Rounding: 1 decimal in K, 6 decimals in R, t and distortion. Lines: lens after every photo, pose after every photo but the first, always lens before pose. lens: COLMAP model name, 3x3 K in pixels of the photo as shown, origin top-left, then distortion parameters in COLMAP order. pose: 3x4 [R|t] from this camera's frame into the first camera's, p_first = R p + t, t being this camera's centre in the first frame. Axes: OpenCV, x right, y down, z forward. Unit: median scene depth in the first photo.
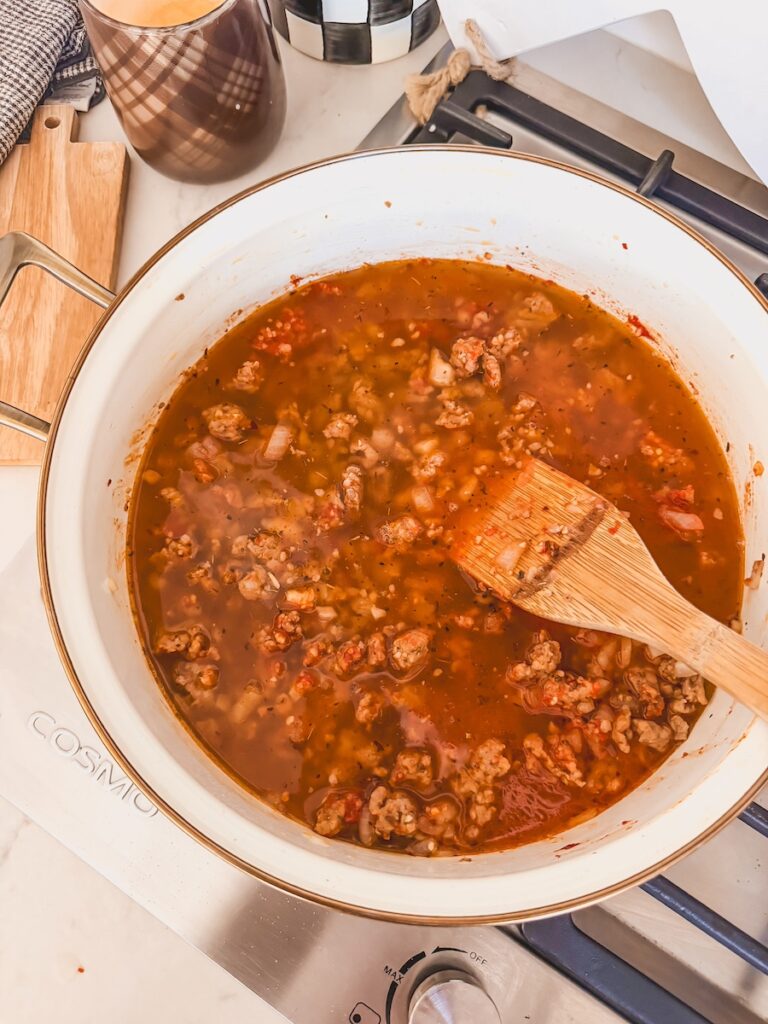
lens RADIAL K [[763.9, 0, 381.6], [0, 763.9, 510.4], [0, 0, 1]] dist [-0.033500, 0.003584]
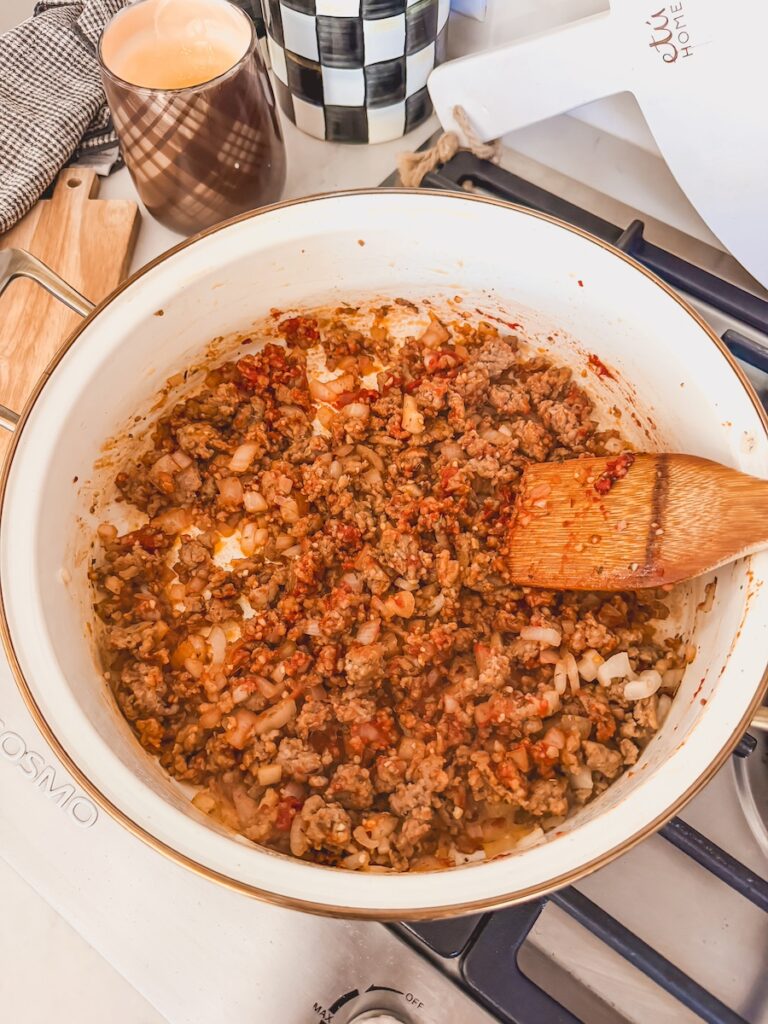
lens RADIAL K [[764.0, 0, 384.0], [0, 764.0, 512.0], [0, 0, 1]] dist [-0.032071, -0.000716]
pose [[0.998580, 0.042299, -0.032401, 0.078494], [-0.046592, 0.988209, -0.145852, 0.111362], [0.025849, 0.147154, 0.988776, -0.008337]]
